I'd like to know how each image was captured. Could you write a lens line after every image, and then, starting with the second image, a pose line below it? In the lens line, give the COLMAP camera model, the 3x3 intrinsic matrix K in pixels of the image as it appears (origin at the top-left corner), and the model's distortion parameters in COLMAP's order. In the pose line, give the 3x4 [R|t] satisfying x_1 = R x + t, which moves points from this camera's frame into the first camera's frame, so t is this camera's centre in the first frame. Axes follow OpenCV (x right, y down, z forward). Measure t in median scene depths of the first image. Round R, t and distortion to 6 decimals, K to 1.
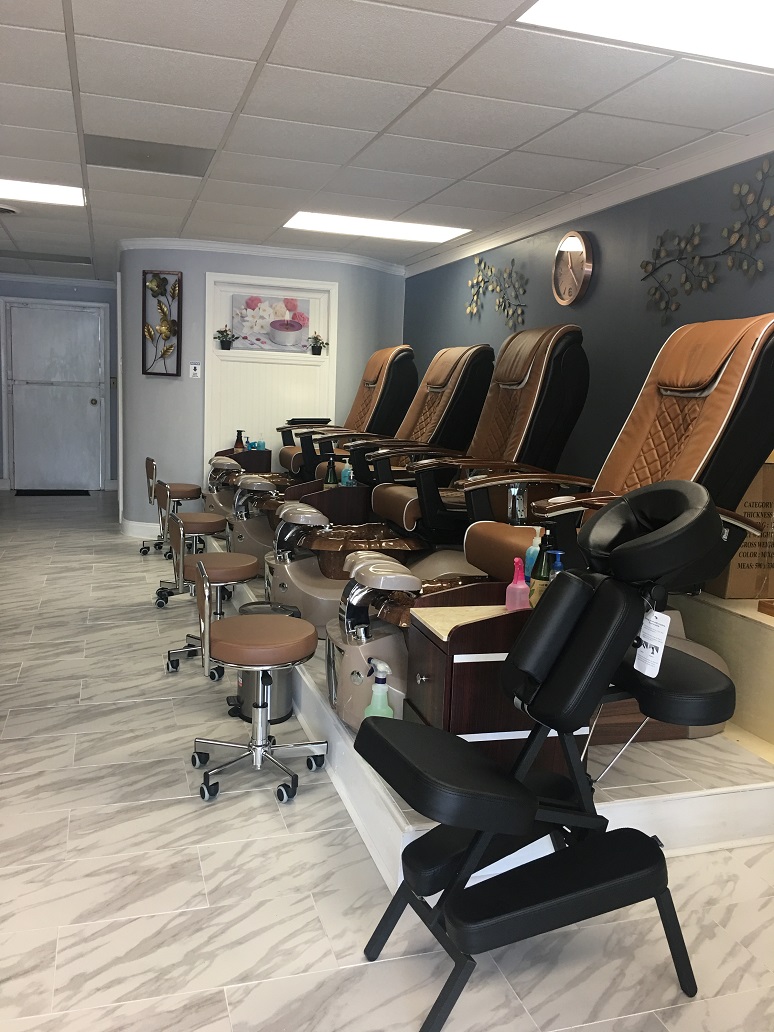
lens RADIAL K [[864.4, 0, 387.0], [0, 864.4, 516.0], [0, 0, 1]] dist [0.086339, -0.105554]
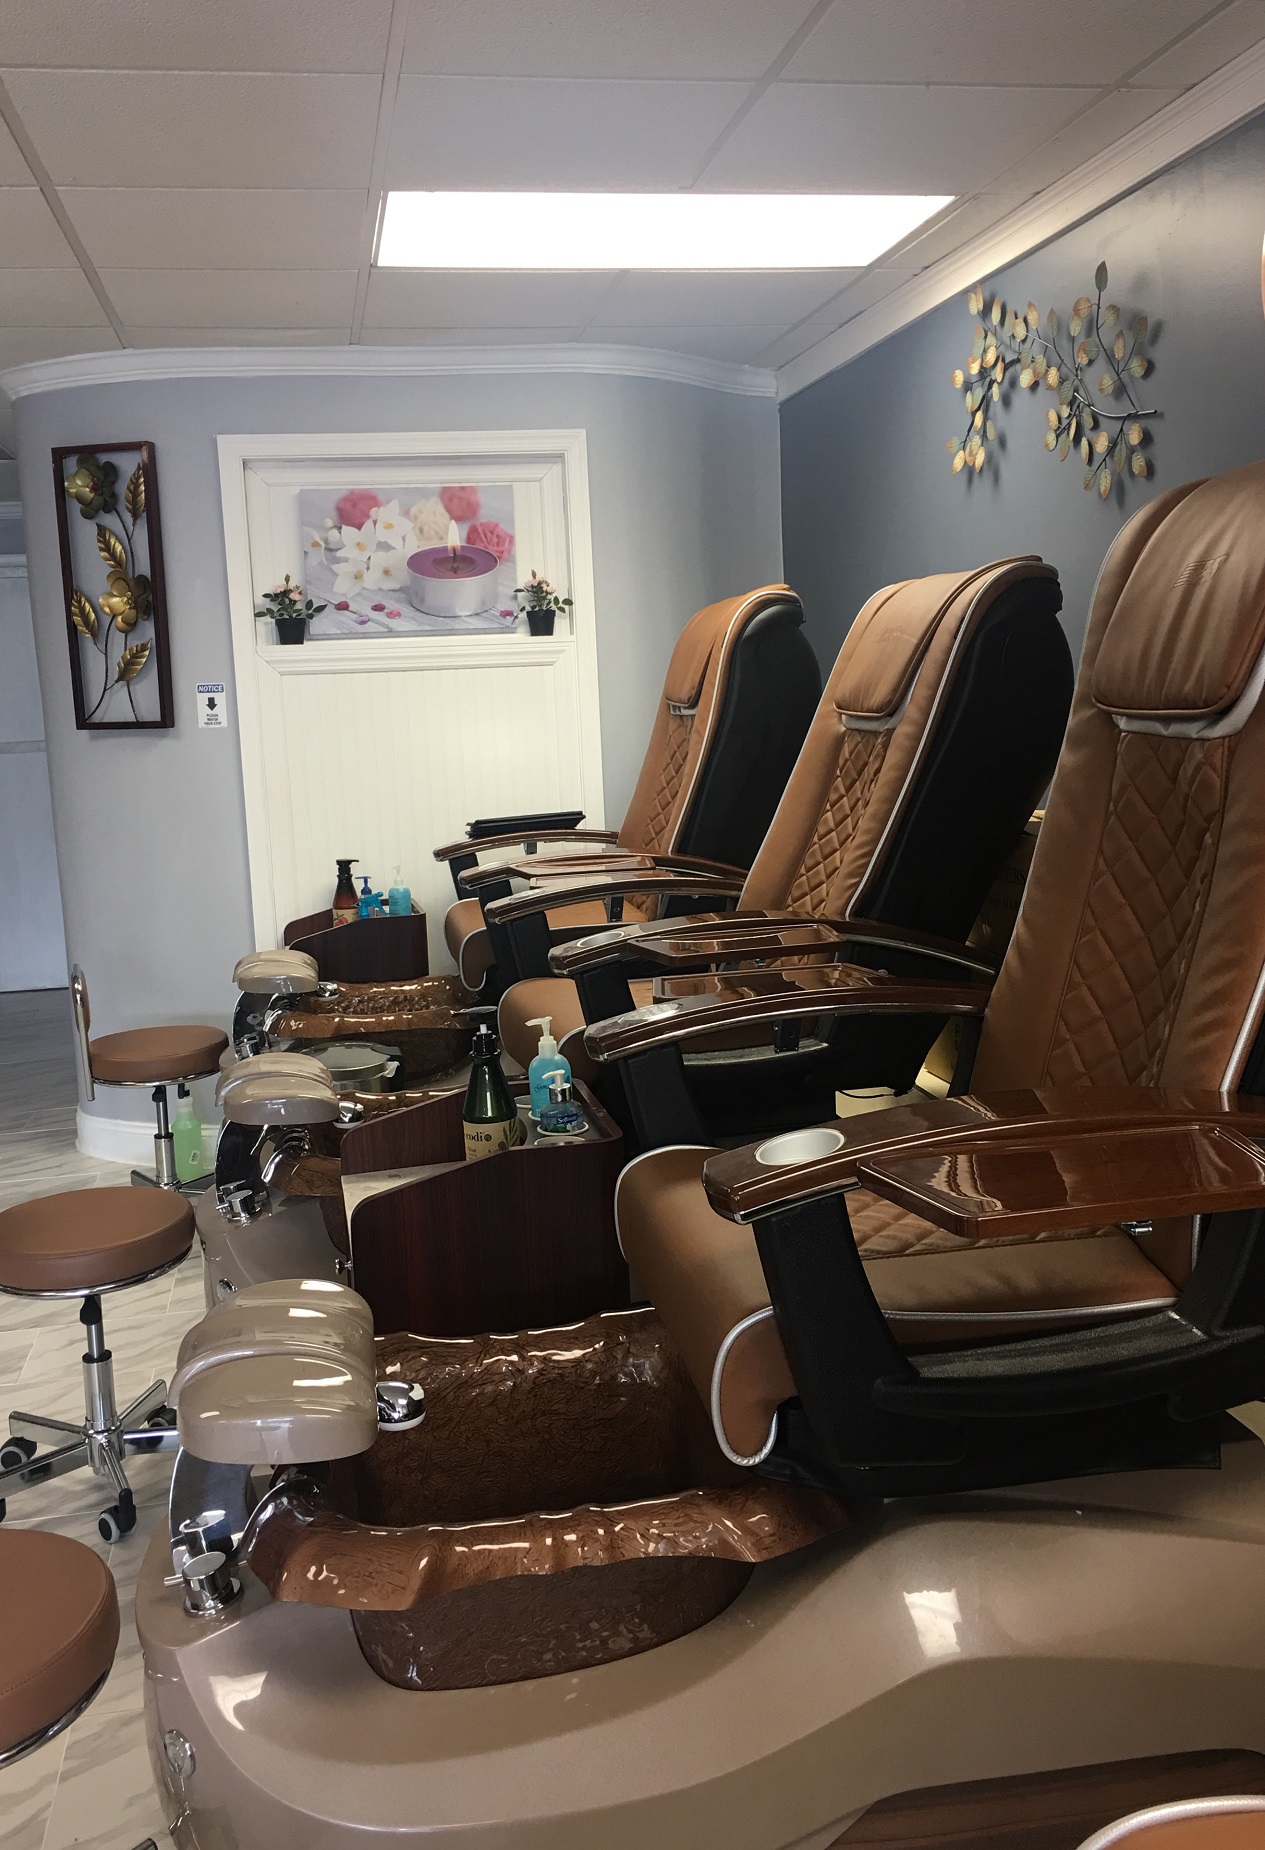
lens RADIAL K [[1610.2, 0, 632.5], [0, 1610.2, 925.0], [0, 0, 1]] dist [0.051398, -0.000739]
pose [[0.990388, -0.066054, -0.121525, 0.031754], [0.066941, 0.997752, 0.003232, -0.067048], [0.121038, -0.011336, 0.992583, 0.347712]]
